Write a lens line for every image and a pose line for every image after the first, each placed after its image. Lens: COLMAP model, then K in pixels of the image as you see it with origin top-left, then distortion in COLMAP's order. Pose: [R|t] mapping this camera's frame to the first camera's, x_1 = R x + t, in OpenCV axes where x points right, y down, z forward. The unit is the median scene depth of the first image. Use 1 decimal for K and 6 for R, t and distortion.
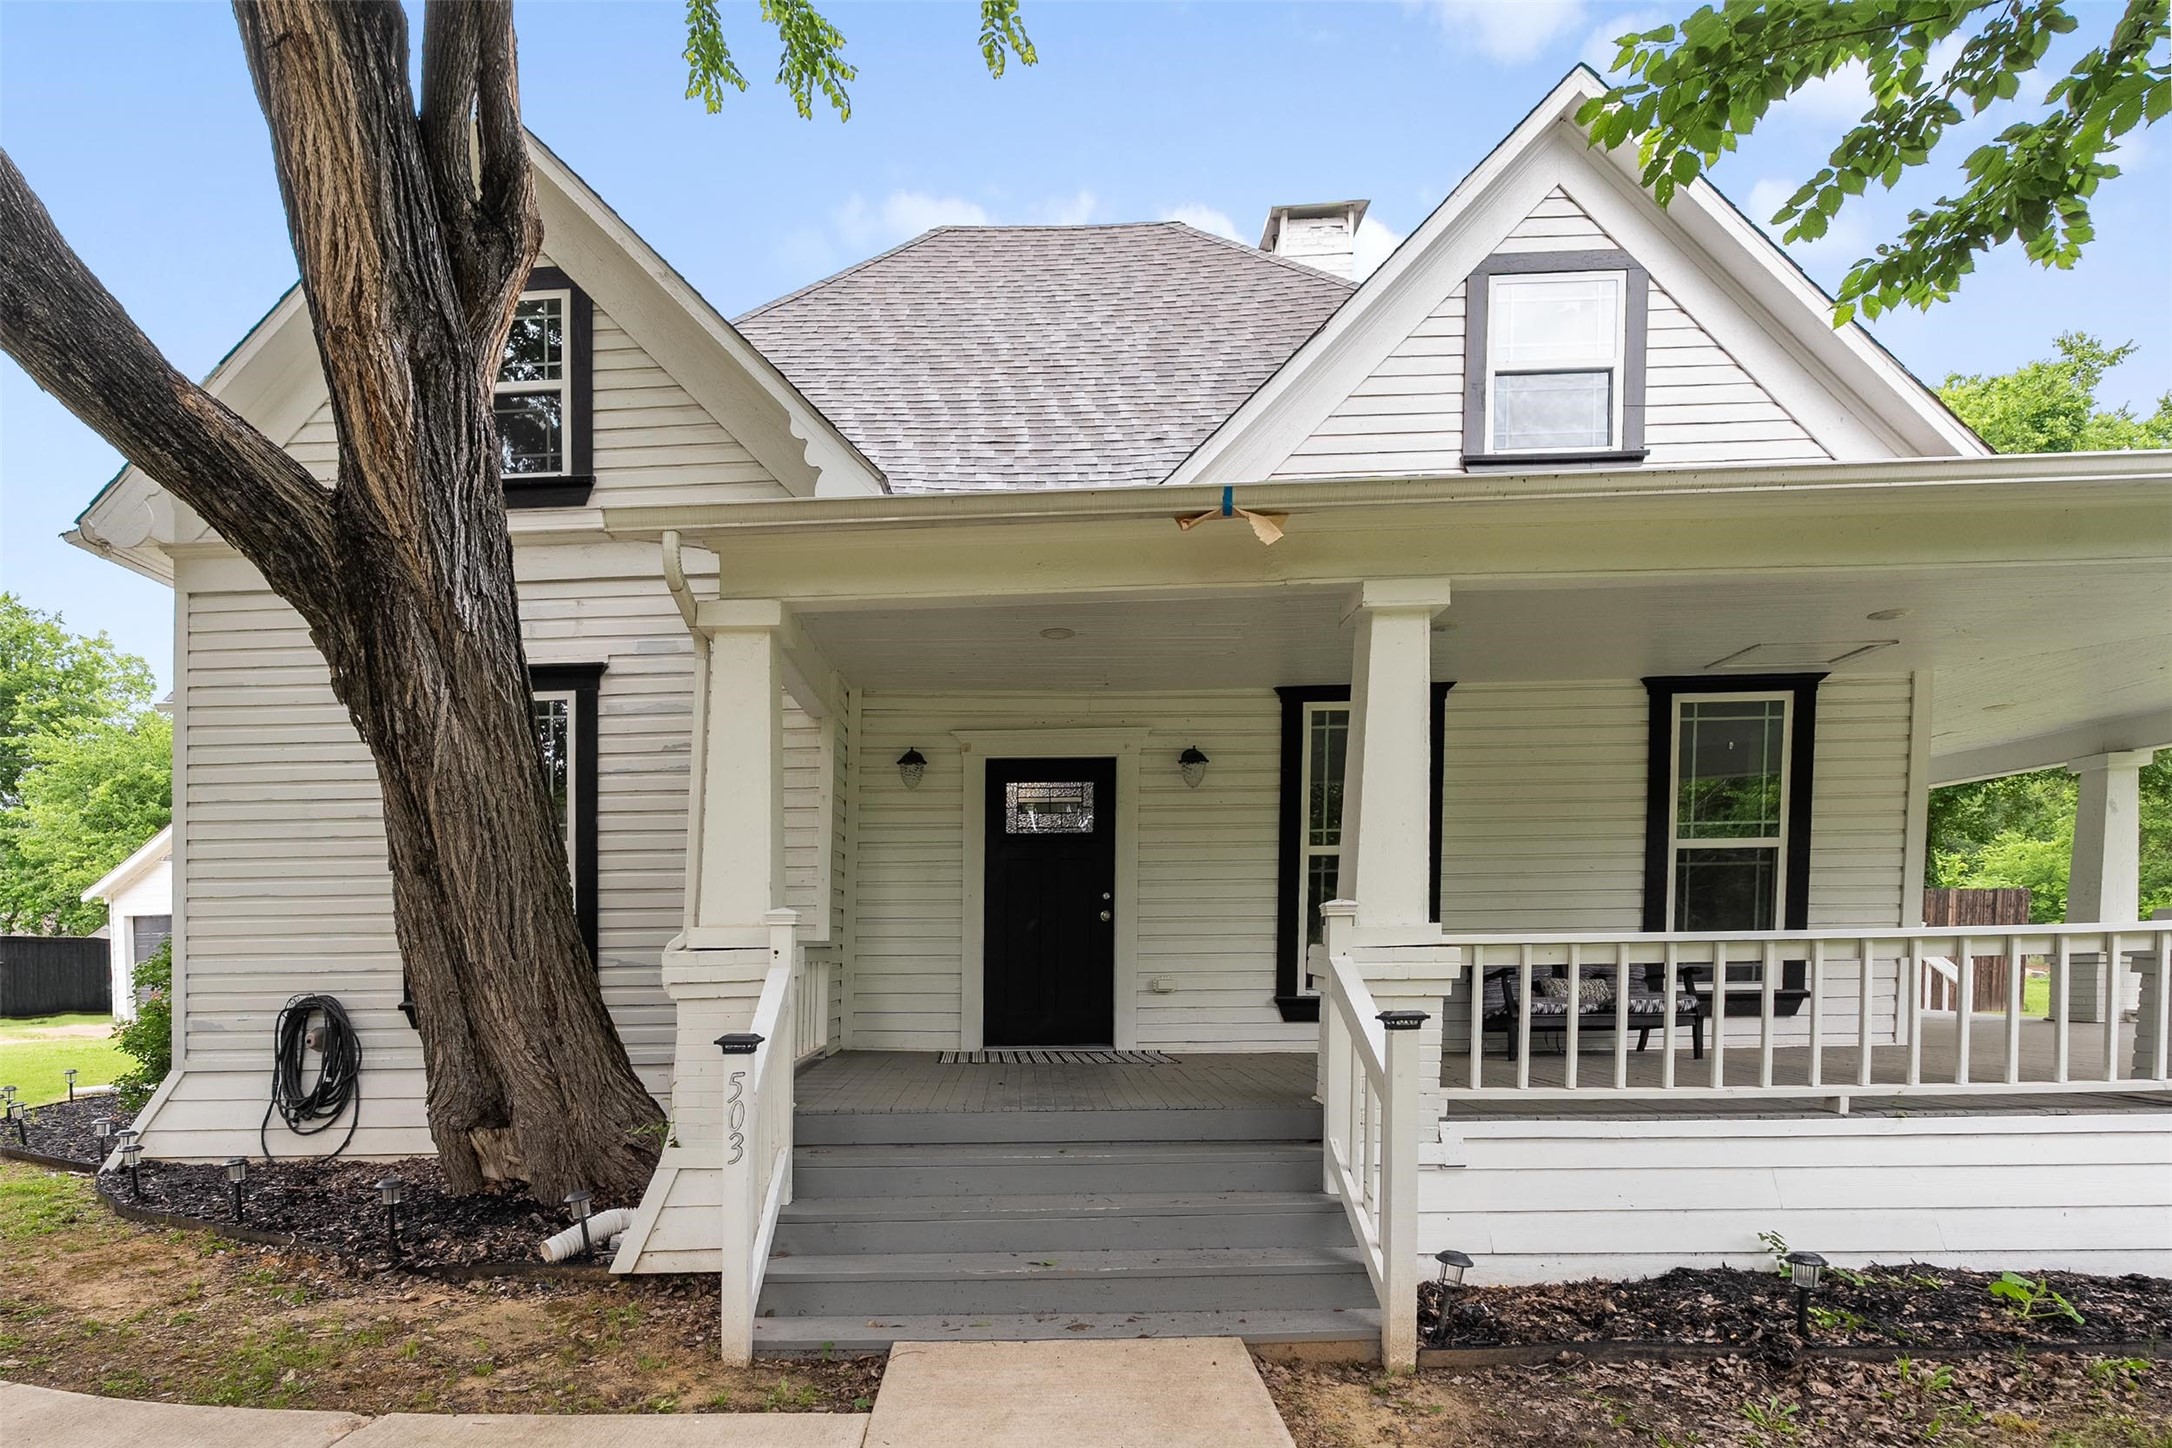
lens RADIAL K [[1033.4, 0, 1093.8], [0, 1033.4, 731.5], [0, 0, 1]] dist [-0.004407, -0.000589]
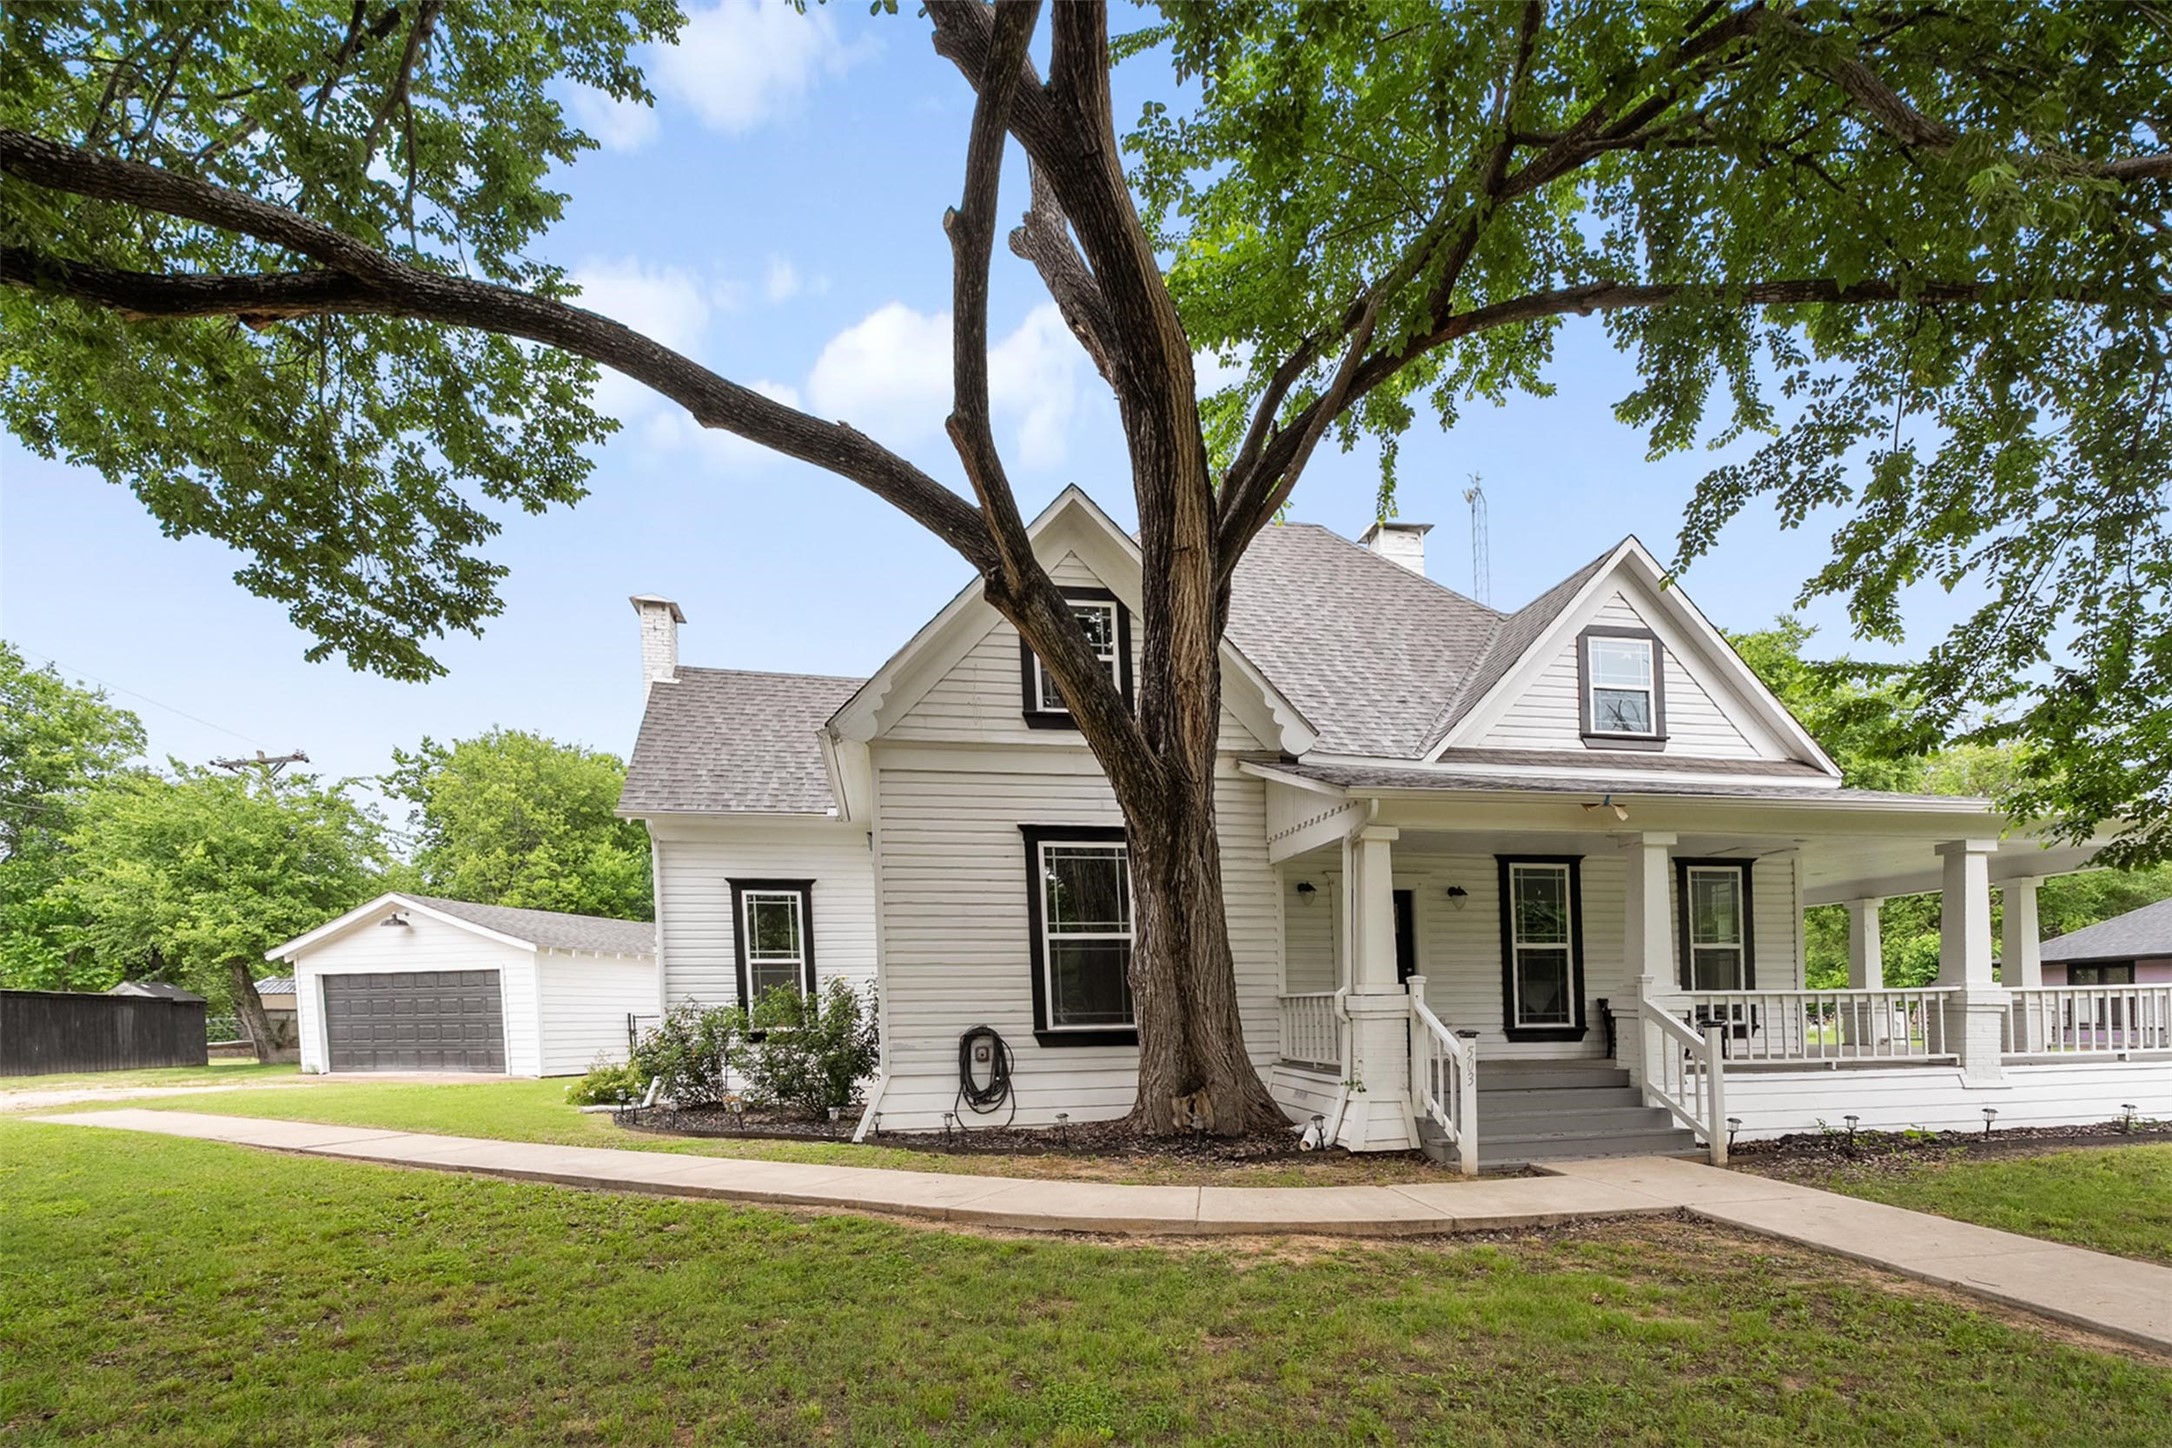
lens RADIAL K [[991.3, 0, 1077.4], [0, 991.3, 693.1], [0, 0, 1]] dist [-0.002647, -0.000420]
pose [[0.979232, 0.066814, 0.191419, -0.937614], [-0.045184, 0.992312, -0.115219, -0.093711], [-0.197646, 0.104177, 0.974722, -0.614684]]
